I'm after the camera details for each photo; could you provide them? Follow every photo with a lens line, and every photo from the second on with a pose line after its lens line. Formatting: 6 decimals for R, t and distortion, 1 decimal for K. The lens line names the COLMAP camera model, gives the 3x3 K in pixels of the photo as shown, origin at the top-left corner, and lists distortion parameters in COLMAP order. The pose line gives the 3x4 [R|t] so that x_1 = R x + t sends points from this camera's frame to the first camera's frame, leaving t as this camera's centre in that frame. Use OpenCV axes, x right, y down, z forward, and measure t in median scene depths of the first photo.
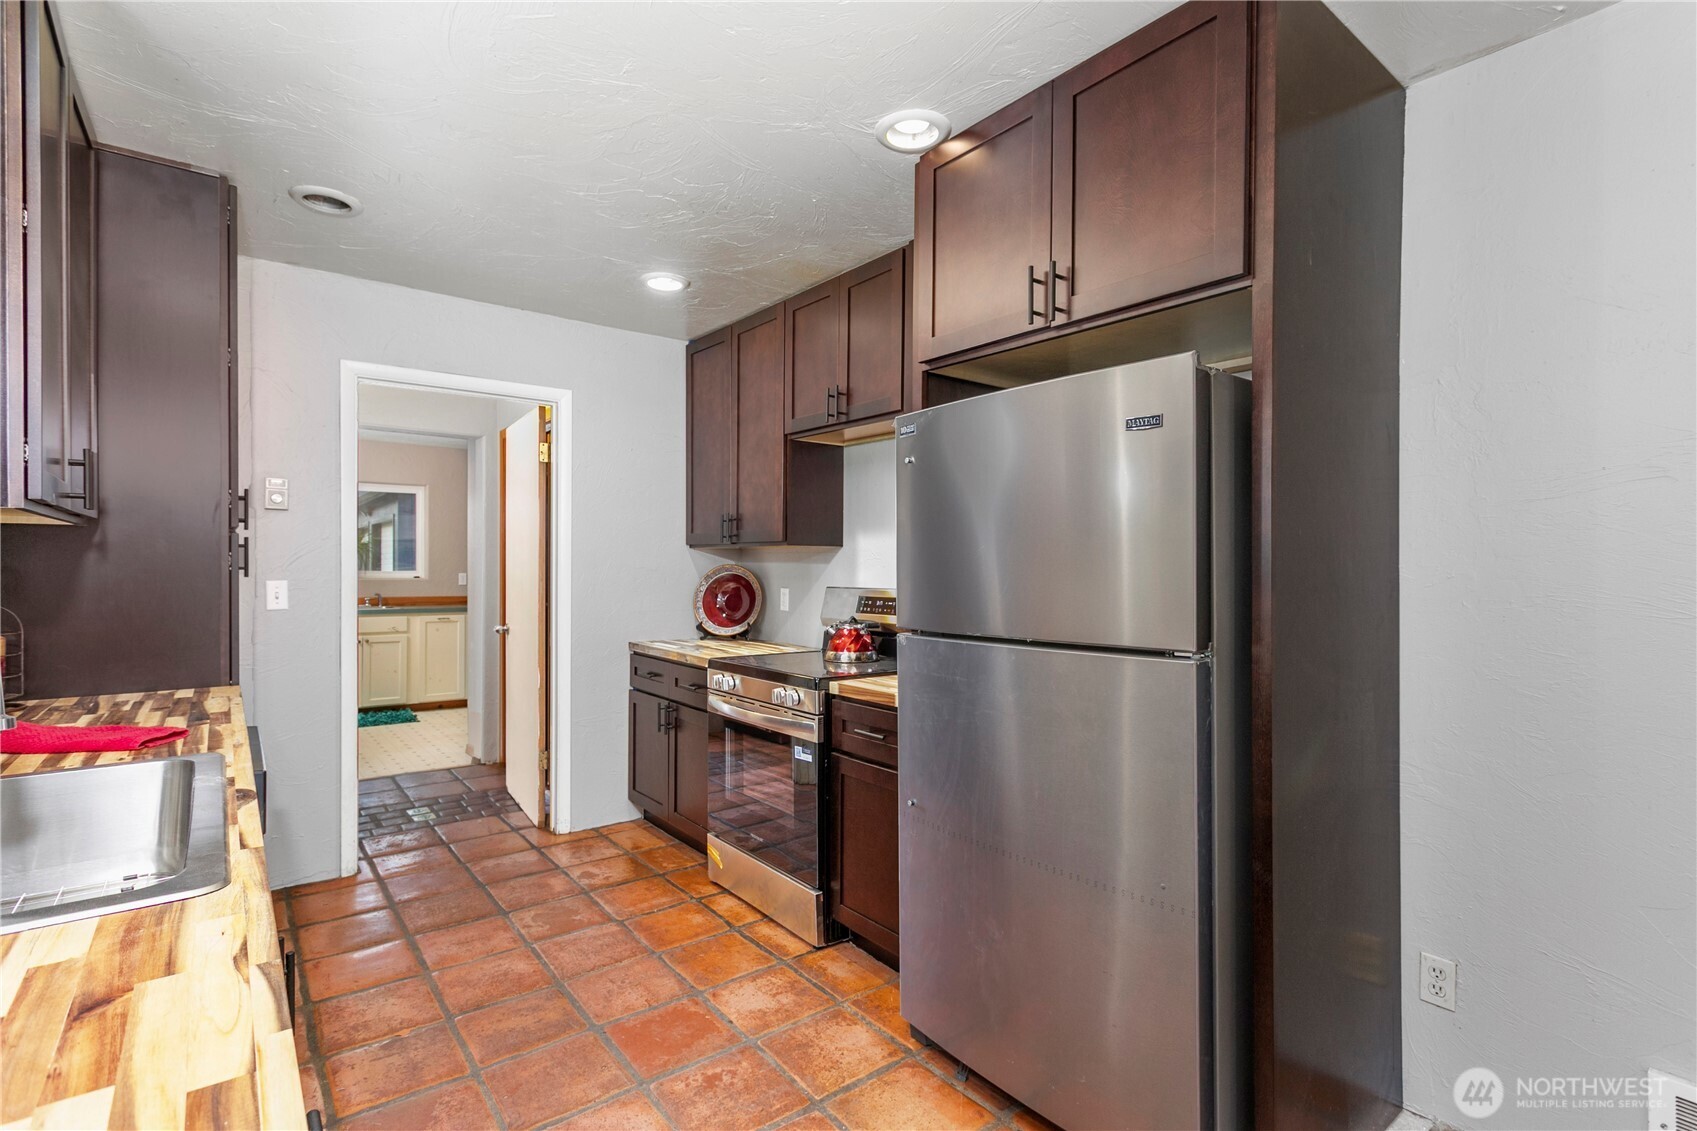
lens RADIAL K [[811.9, 0, 842.9], [0, 811.9, 578.3], [0, 0, 1]] dist [-0.000899, -0.000509]
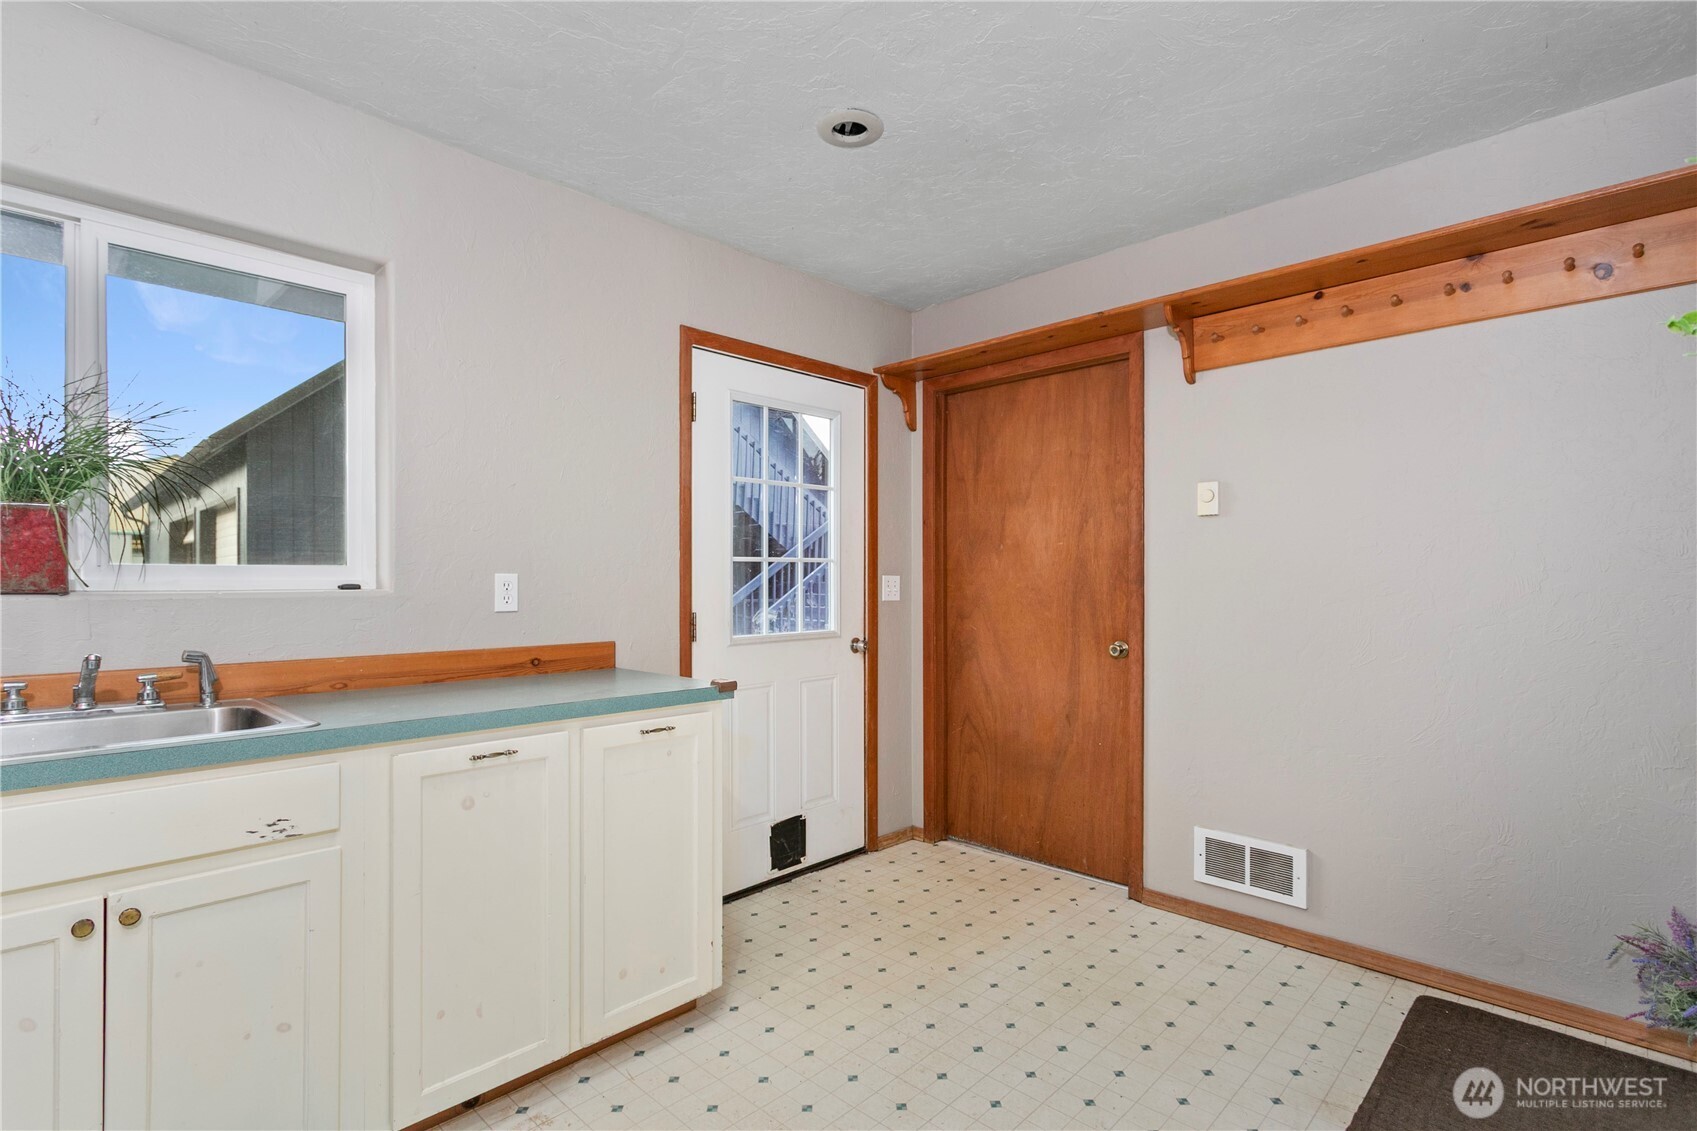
lens RADIAL K [[811.9, 0, 842.9], [0, 811.9, 578.3], [0, 0, 1]] dist [-0.000899, -0.000509]
pose [[0.990293, -0.024795, 0.136765, -0.186647], [0.025885, 0.999646, -0.006203, 0.000792], [-0.136563, 0.009683, 0.990584, 0.331510]]
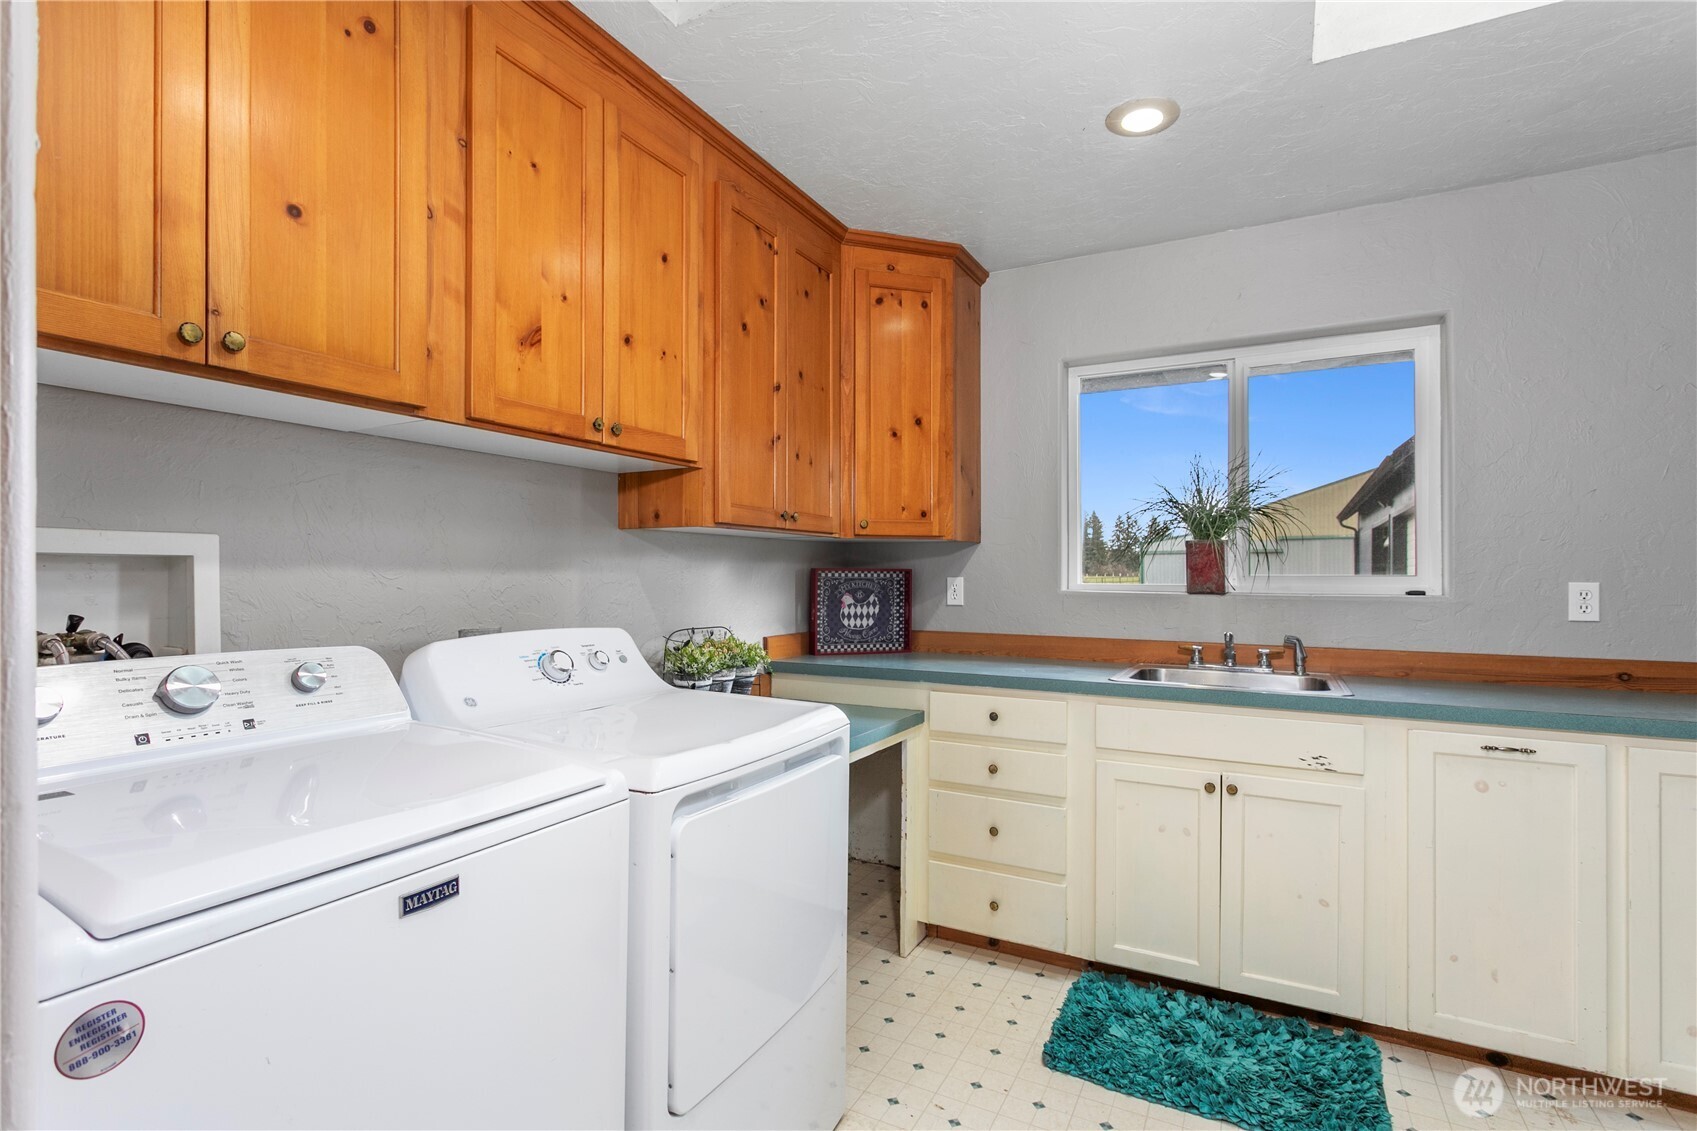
lens RADIAL K [[811.9, 0, 842.9], [0, 811.9, 578.3], [0, 0, 1]] dist [-0.000899, -0.000509]
pose [[0.406247, -0.020266, -0.913538, -0.149263], [-0.000503, 0.999749, -0.022403, -0.000013], [0.913763, 0.009561, 0.406135, 0.307205]]
